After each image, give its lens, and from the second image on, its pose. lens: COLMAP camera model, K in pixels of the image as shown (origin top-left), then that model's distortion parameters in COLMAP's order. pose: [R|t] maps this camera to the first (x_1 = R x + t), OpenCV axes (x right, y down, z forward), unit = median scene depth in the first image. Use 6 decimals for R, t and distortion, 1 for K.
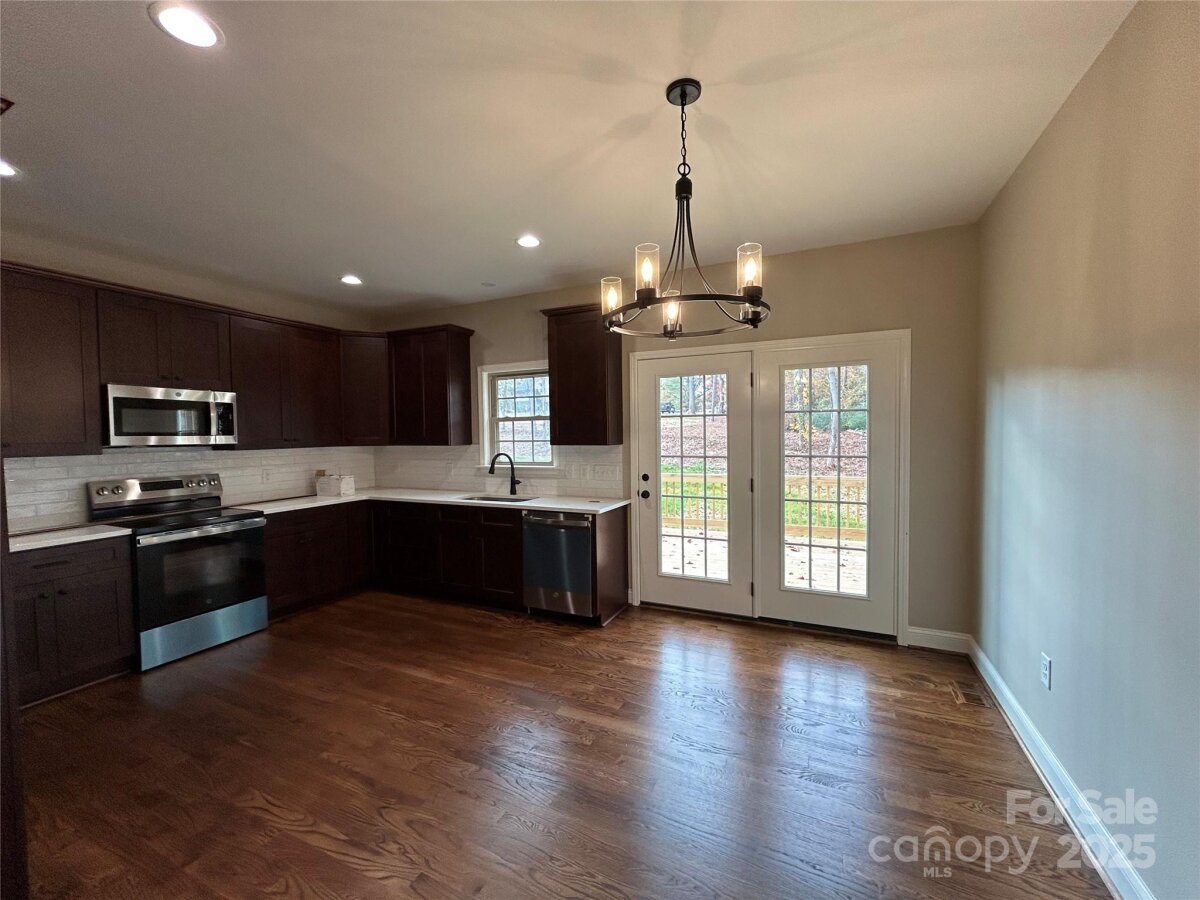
lens RADIAL K [[486.1, 0, 598.9], [0, 486.1, 449.5], [0, 0, 1]] dist [-0.002542, 0.000751]
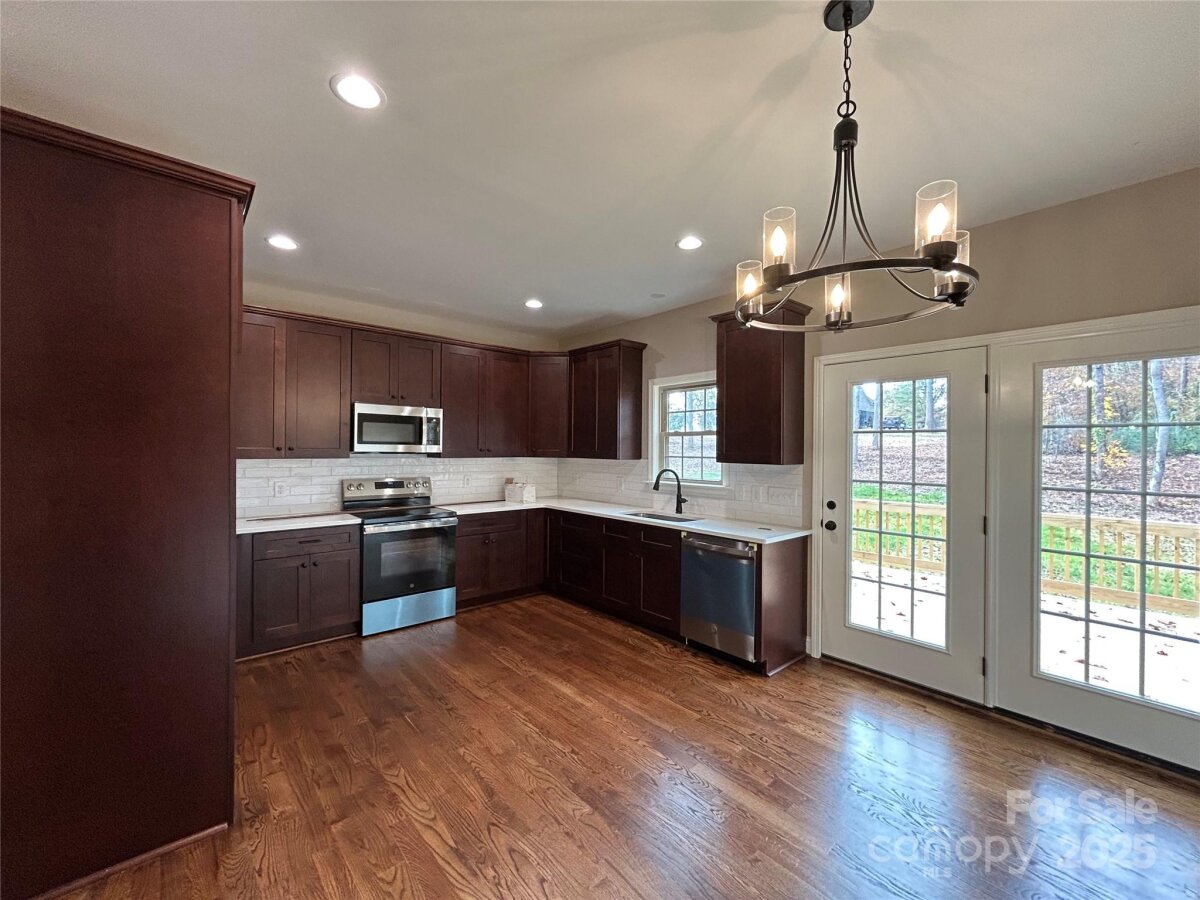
lens RADIAL K [[486.1, 0, 598.9], [0, 486.1, 449.5], [0, 0, 1]] dist [-0.002542, 0.000751]
pose [[0.916083, 0.022181, -0.400374, 0.069476], [-0.035018, 0.999080, -0.024773, -0.003232], [0.399456, 0.036715, 0.916017, 0.082518]]
